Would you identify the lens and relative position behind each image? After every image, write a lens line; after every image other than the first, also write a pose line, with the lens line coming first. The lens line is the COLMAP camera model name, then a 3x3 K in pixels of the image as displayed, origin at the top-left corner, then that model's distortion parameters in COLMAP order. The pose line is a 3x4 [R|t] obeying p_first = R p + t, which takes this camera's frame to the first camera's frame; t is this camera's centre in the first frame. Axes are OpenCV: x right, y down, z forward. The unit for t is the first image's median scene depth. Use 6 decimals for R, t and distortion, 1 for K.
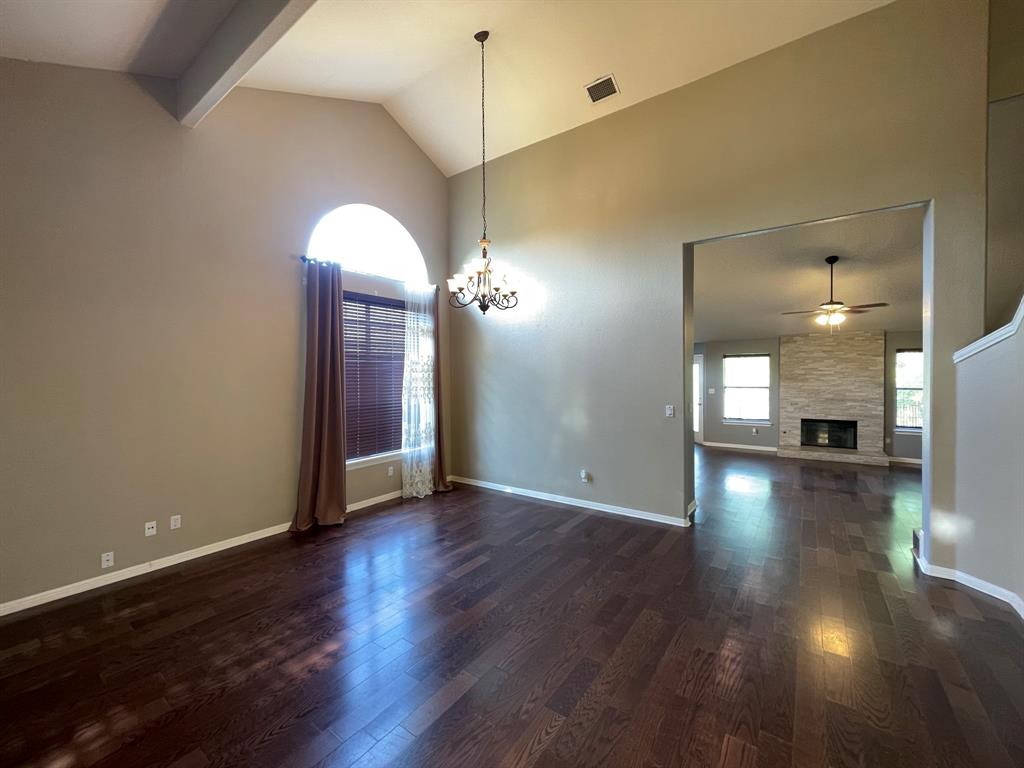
lens RADIAL K [[412.7, 0, 511.9], [0, 412.7, 381.3], [0, 0, 1]] dist [0.000999, -0.000269]
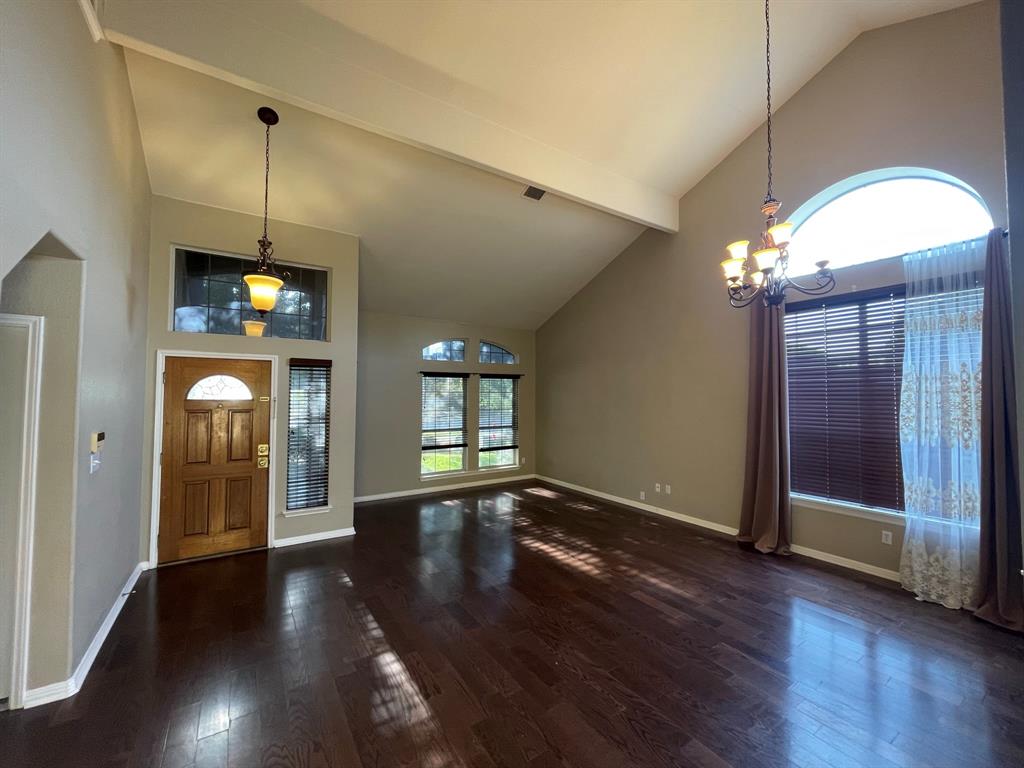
lens RADIAL K [[412.7, 0, 512.4], [0, 412.7, 384.6], [0, 0, 1]] dist [0.000999, -0.000269]
pose [[-0.356304, -0.020786, -0.934139, 0.588904], [-0.016064, 0.999741, -0.016119, -0.015204], [0.934232, 0.009263, -0.356546, 0.680377]]
